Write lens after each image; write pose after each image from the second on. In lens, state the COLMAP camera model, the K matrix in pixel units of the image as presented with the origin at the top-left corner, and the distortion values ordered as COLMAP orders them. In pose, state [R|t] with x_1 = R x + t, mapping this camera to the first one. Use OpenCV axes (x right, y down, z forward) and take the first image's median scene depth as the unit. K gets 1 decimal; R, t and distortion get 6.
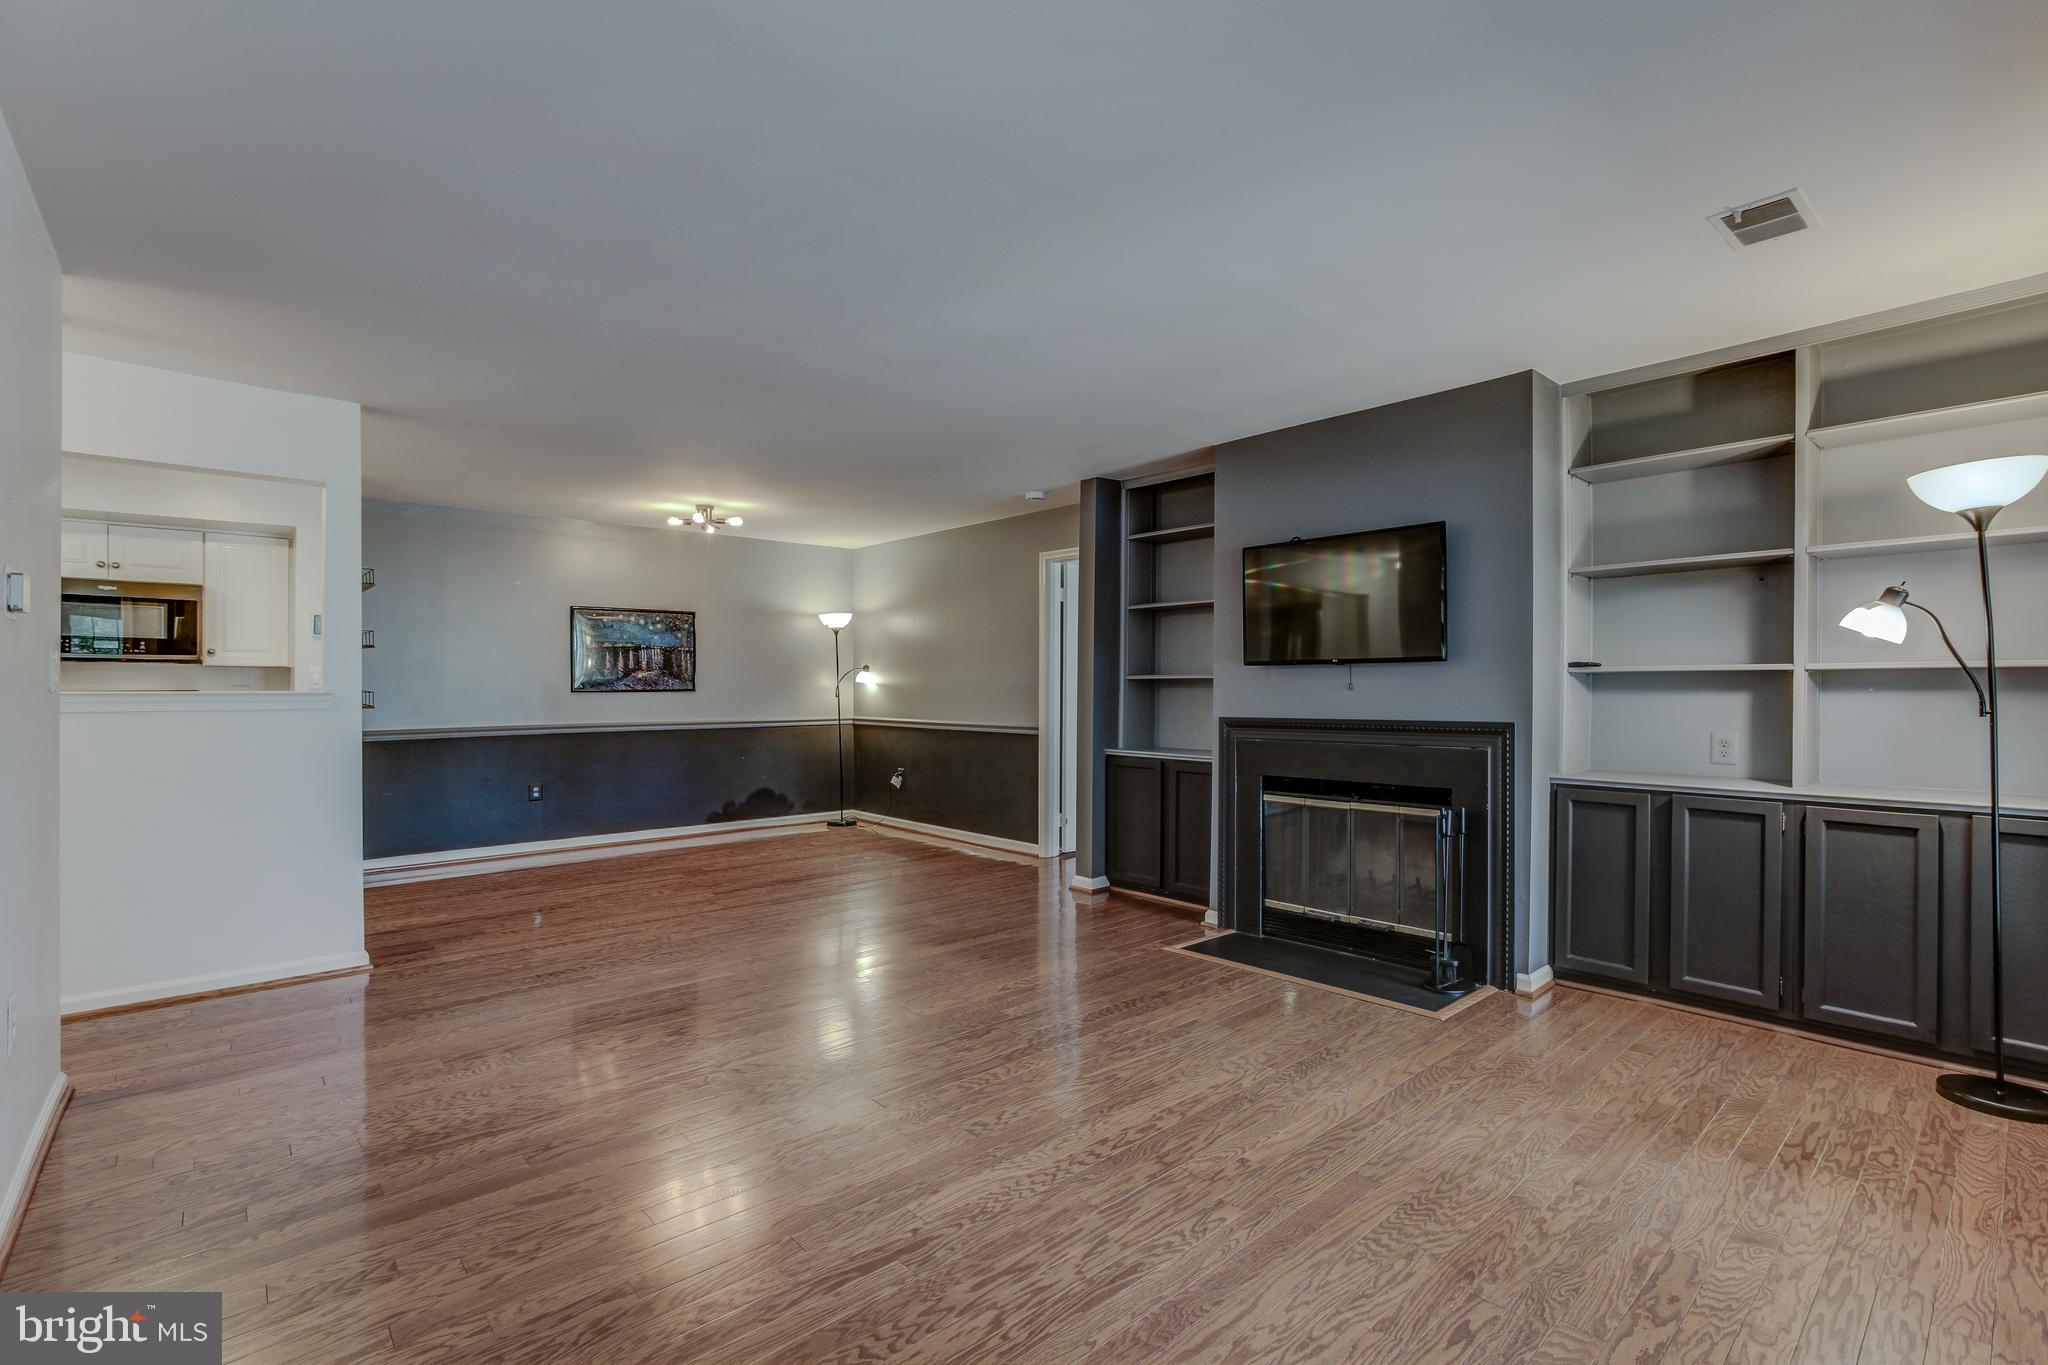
lens RADIAL K [[930.8, 0, 1014.9], [0, 930.8, 687.7], [0, 0, 1]] dist [-0.019351, 0.008901]
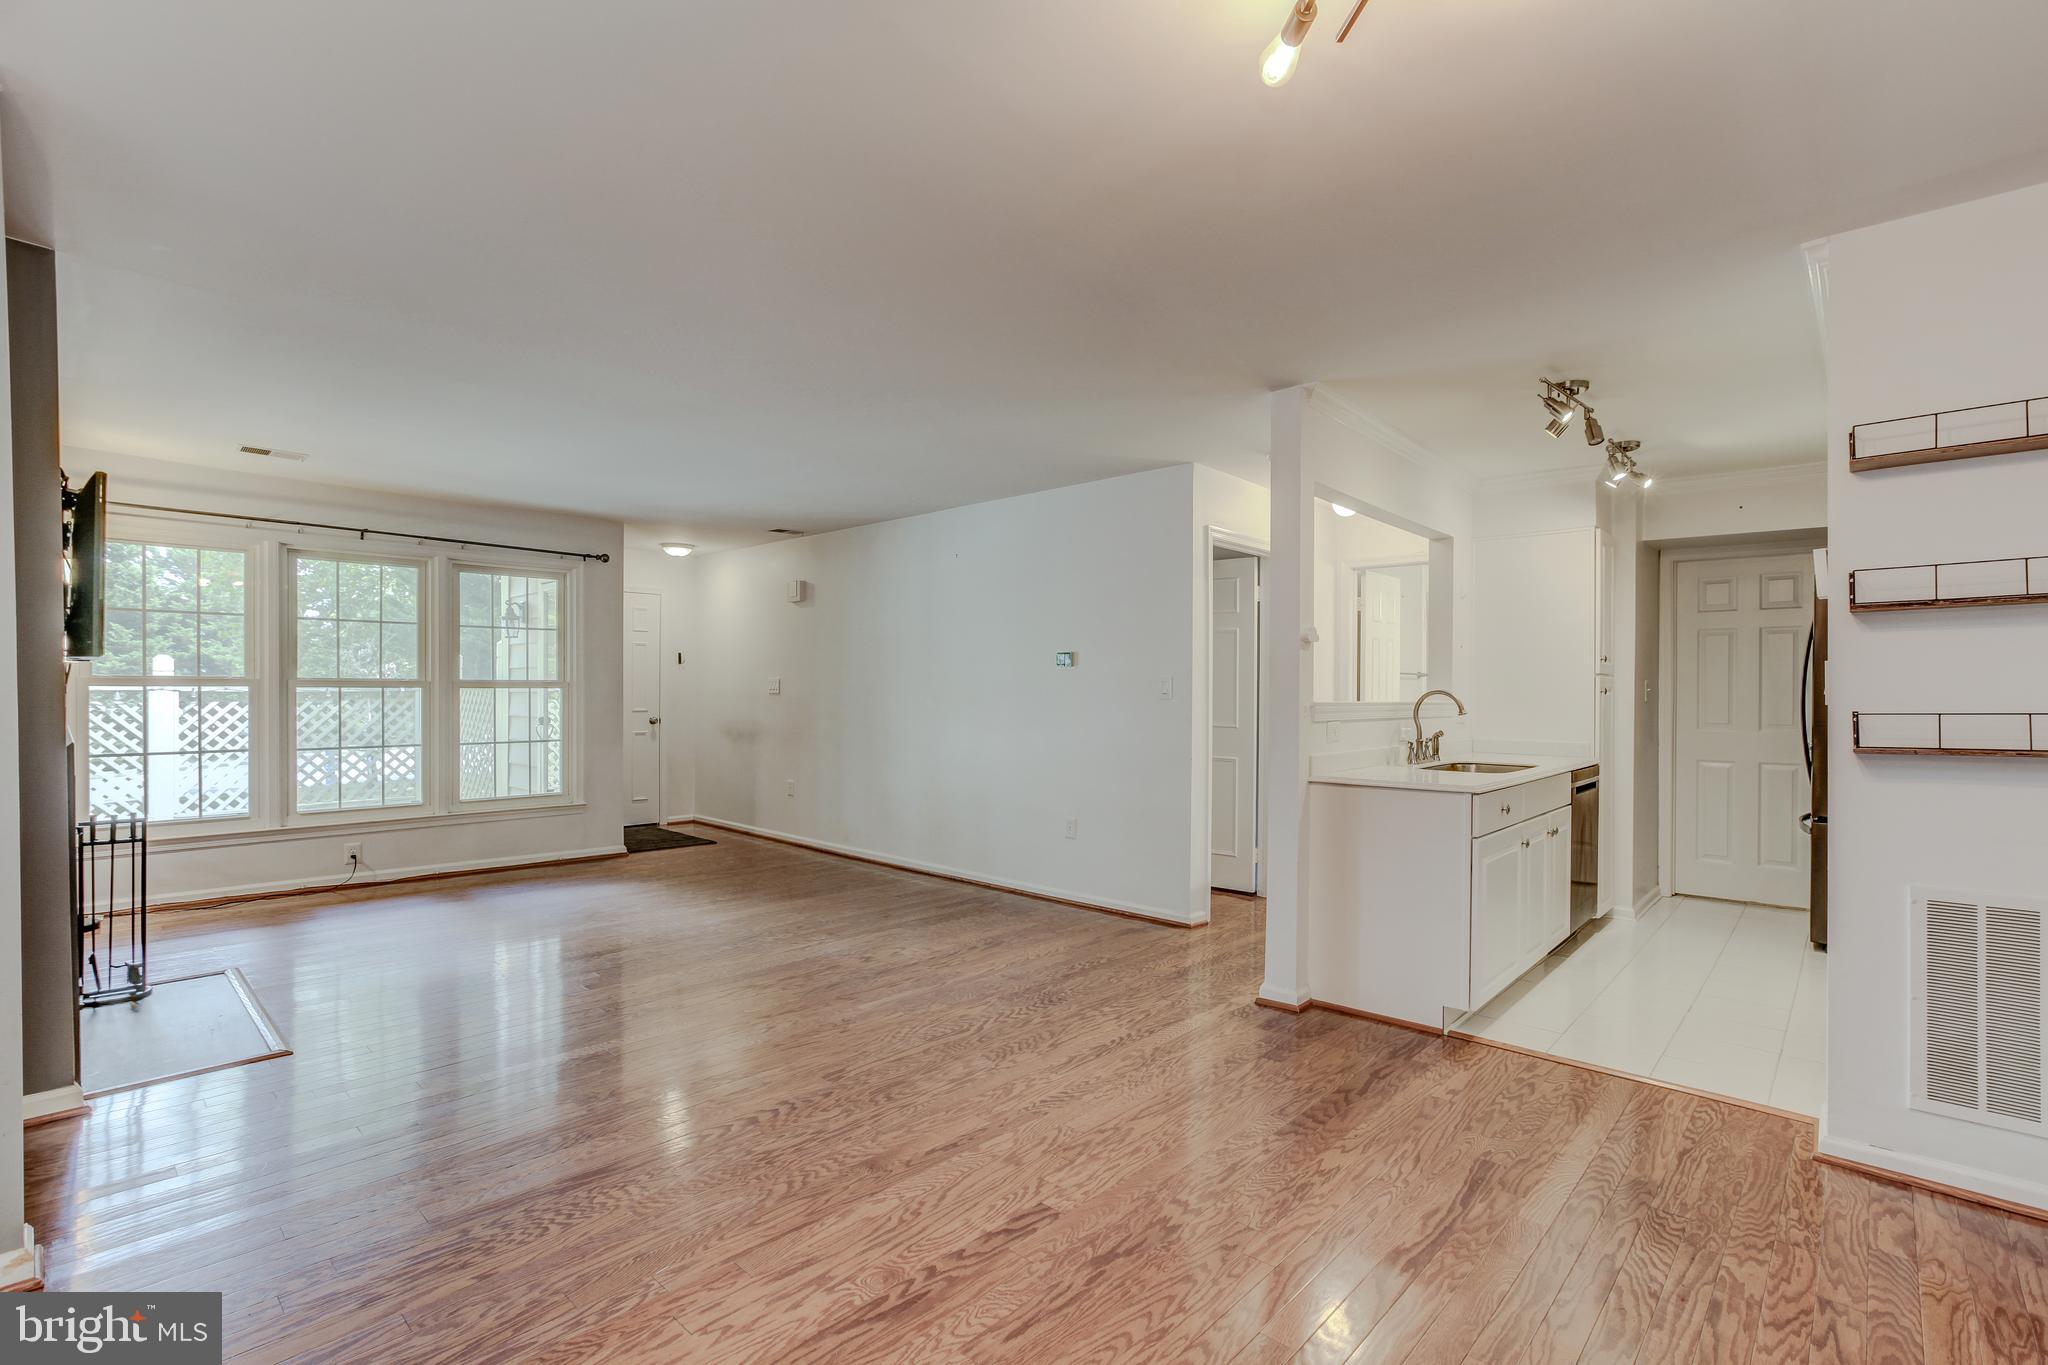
lens RADIAL K [[930.8, 0, 1006.8], [0, 930.8, 699.4], [0, 0, 1]] dist [-0.019351, 0.008901]
pose [[-0.995986, -0.004884, -0.089373, -0.202666], [-0.005957, 0.999913, 0.011743, -0.003597], [0.089308, 0.012228, -0.995929, 1.054997]]
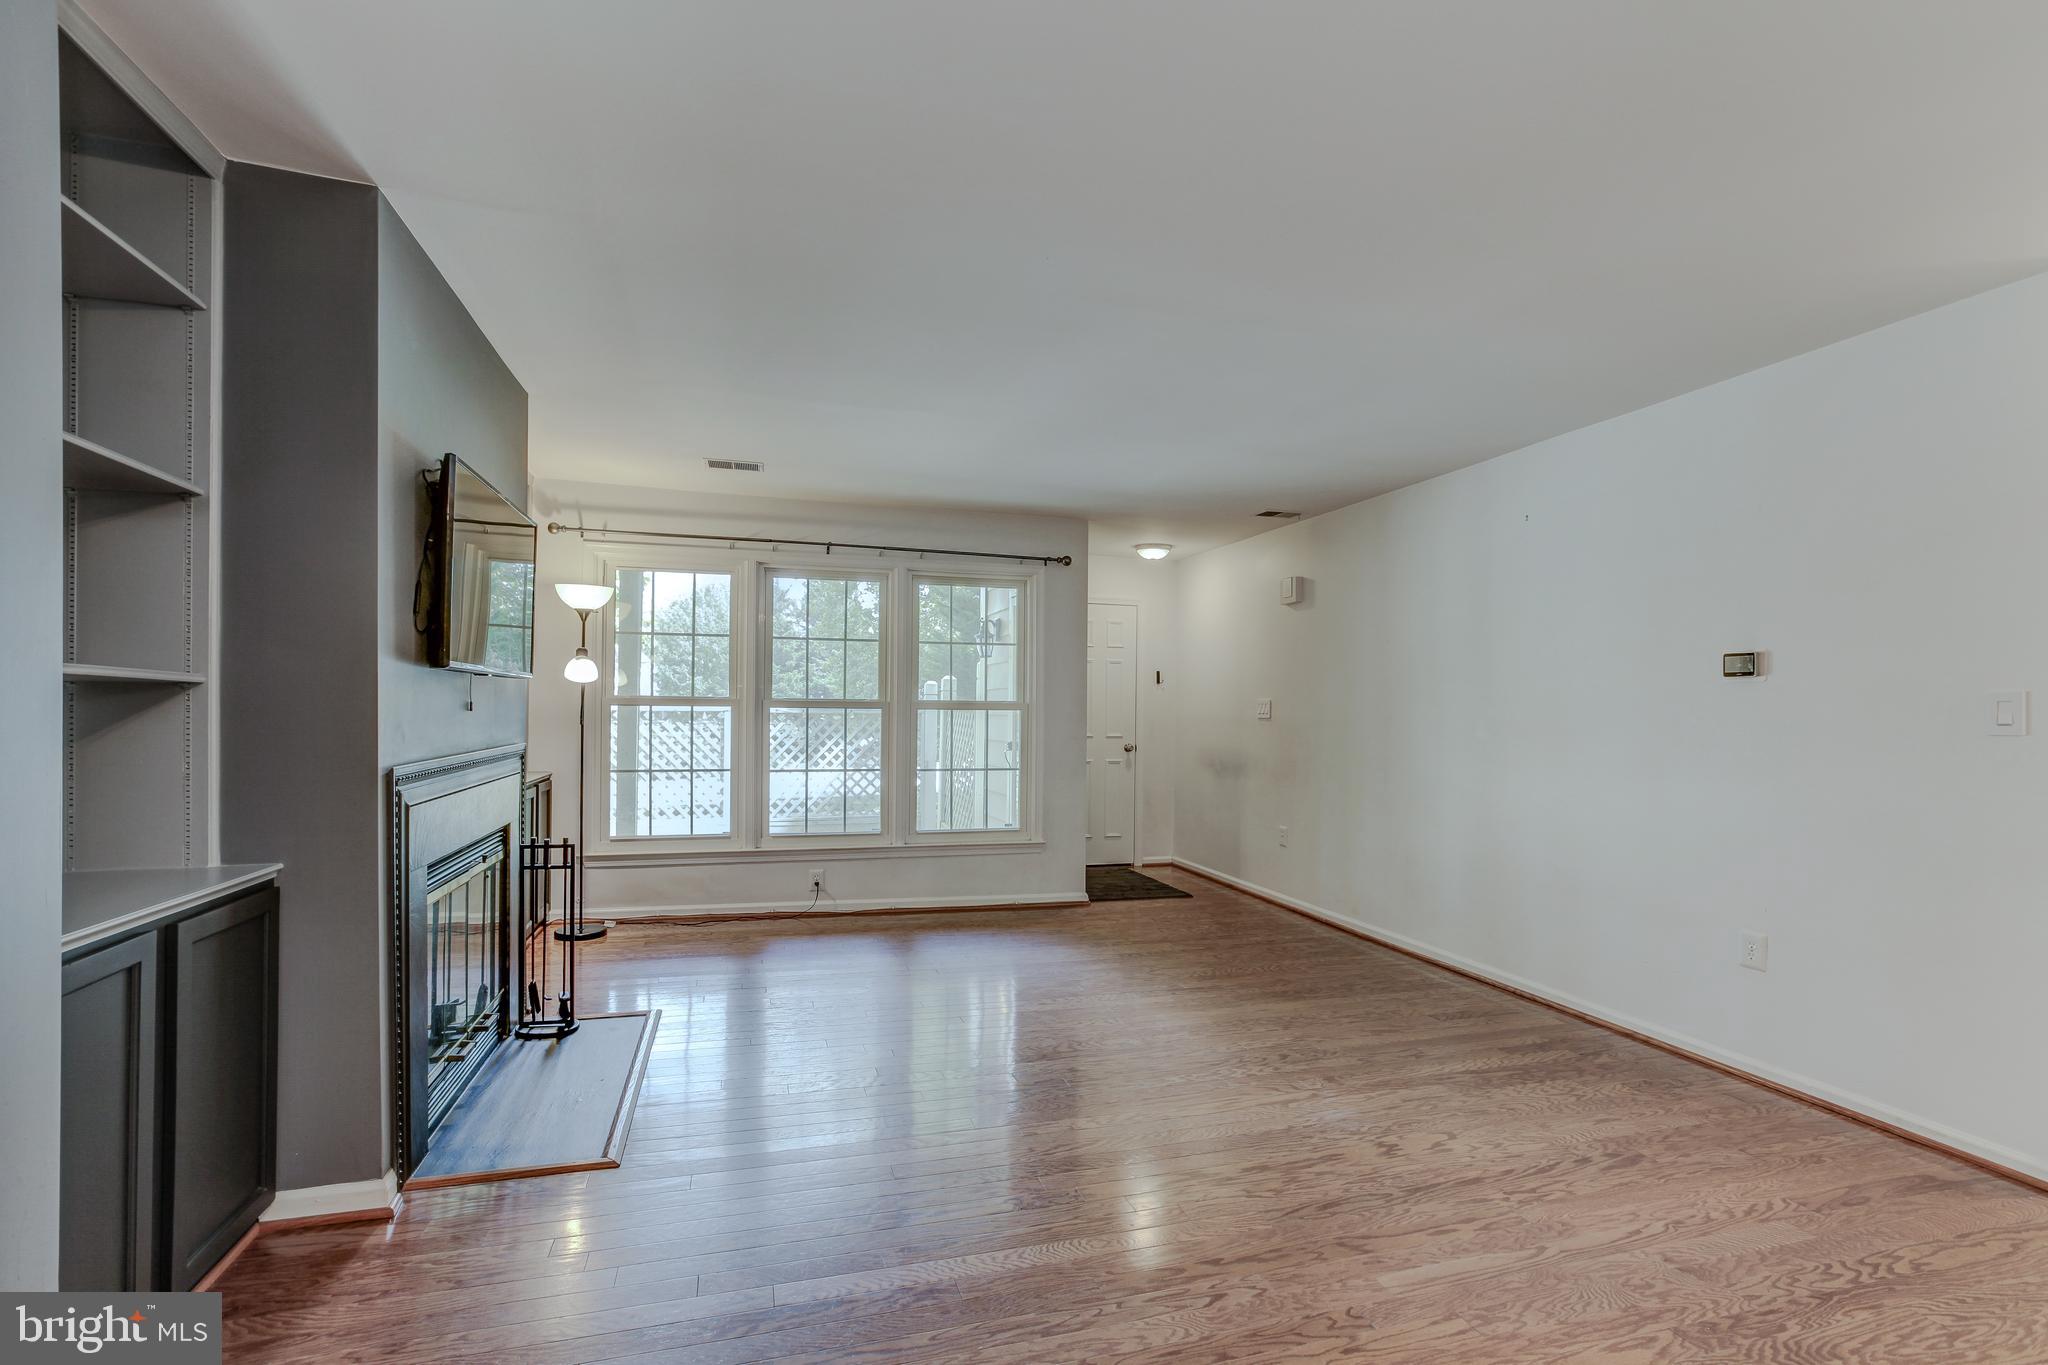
lens RADIAL K [[930.8, 0, 1015.4], [0, 930.8, 703.7], [0, 0, 1]] dist [-0.019351, 0.008901]
pose [[-0.908040, -0.007512, 0.418817, -0.185077], [-0.011263, 0.999916, -0.006485, -0.001670], [-0.418733, -0.010606, -0.908048, 0.852567]]
